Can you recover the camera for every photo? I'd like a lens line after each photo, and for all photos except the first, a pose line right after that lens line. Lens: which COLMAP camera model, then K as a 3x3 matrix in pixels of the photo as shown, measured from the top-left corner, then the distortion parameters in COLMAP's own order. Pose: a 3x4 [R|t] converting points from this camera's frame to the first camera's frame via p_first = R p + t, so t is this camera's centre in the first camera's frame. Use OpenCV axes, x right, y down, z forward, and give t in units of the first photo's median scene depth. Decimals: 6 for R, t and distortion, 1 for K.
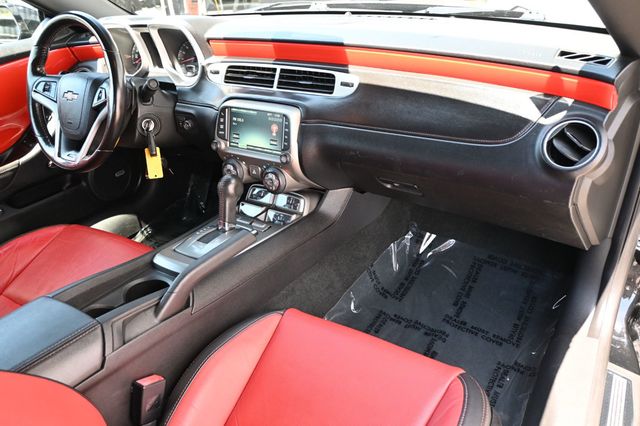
lens RADIAL K [[529.4, 0, 319.4], [0, 529.4, 213.7], [0, 0, 1]] dist [-0.030731, 0.002259]
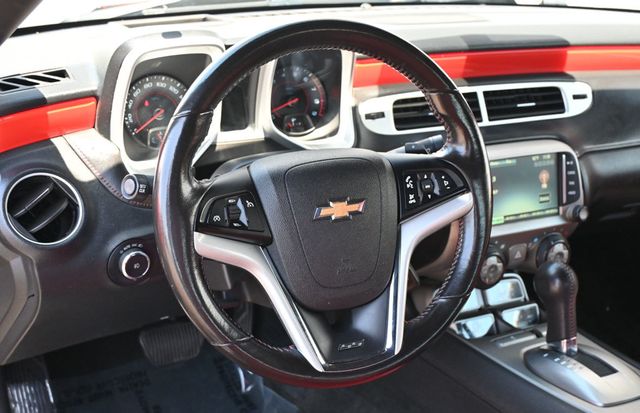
lens RADIAL K [[807.2, 0, 322.1], [0, 807.2, 205.3], [0, 0, 1]] dist [0.006382, 0.000000]
pose [[0.493456, -0.239388, 0.836178, -1.028156], [0.331072, 0.940704, 0.073936, -0.283054], [-0.804296, 0.240351, 0.543452, 0.663824]]
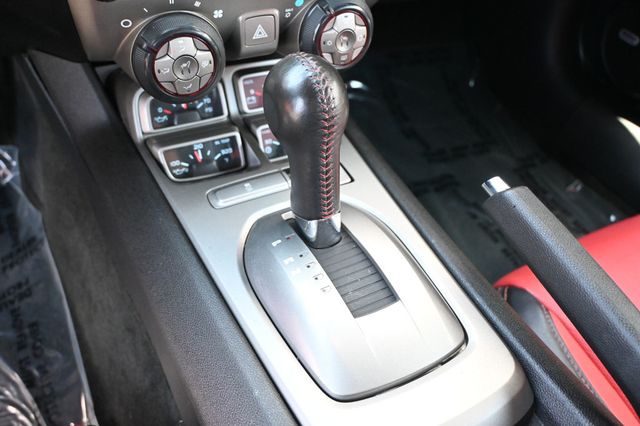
lens RADIAL K [[499.4, 0, 319.4], [0, 499.4, 211.6], [0, 0, 1]] dist [-0.014240, -0.005931]
pose [[0.505055, -0.562553, 0.654563, -0.361603], [0.289370, 0.824871, 0.485646, -0.125578], [-0.813132, -0.055867, 0.579392, 0.804999]]
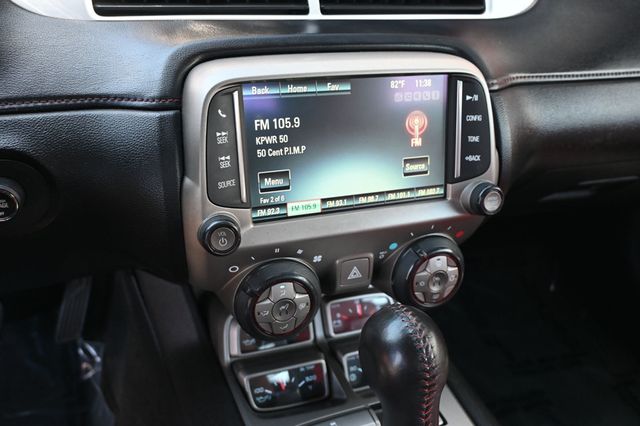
lens RADIAL K [[499.4, 0, 318.9], [0, 499.4, 213.6], [0, 0, 1]] dist [-0.014240, -0.005931]
pose [[0.610380, -0.300124, 0.733050, -0.354251], [0.298168, 0.944427, 0.138394, -0.164055], [-0.733847, 0.134099, 0.665947, 0.817189]]
